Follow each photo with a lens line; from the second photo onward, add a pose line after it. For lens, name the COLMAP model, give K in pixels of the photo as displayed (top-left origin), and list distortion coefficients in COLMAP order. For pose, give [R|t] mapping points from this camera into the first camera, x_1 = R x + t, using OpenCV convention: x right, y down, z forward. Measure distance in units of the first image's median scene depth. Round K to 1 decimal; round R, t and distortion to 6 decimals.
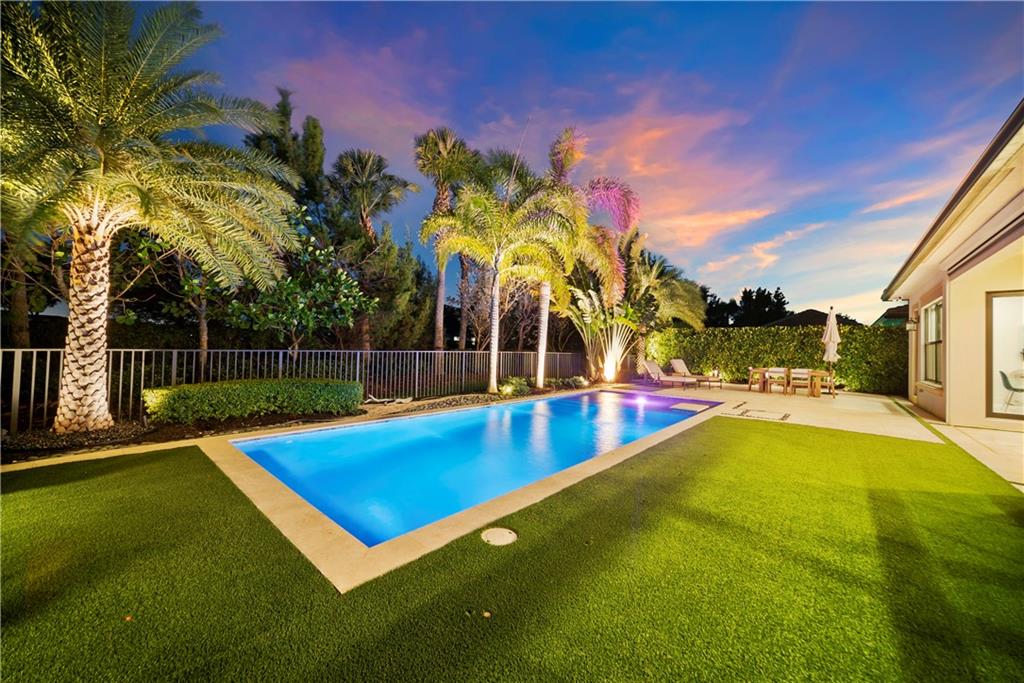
lens RADIAL K [[378.8, 0, 512.0], [0, 378.8, 341.5], [0, 0, 1]] dist [-0.026792, 0.009354]
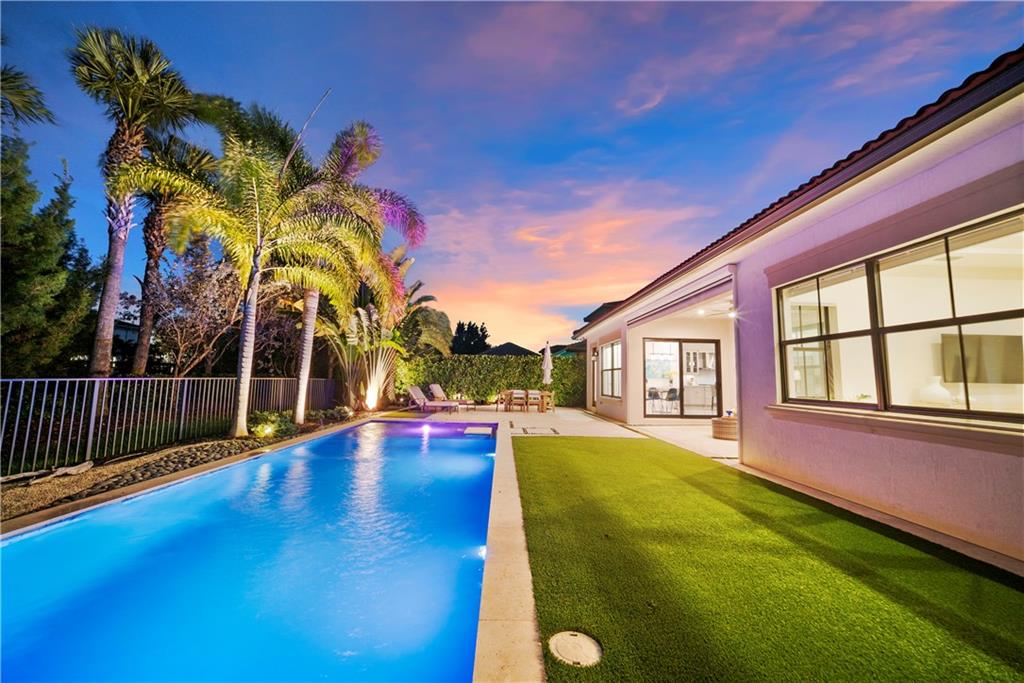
lens RADIAL K [[378.8, 0, 512.0], [0, 378.8, 341.5], [0, 0, 1]] dist [-0.026792, 0.009354]
pose [[0.739887, 0.055692, 0.670422, -0.135138], [-0.011426, 0.997464, -0.070249, 0.001621], [-0.672634, 0.044316, 0.738647, 0.121971]]
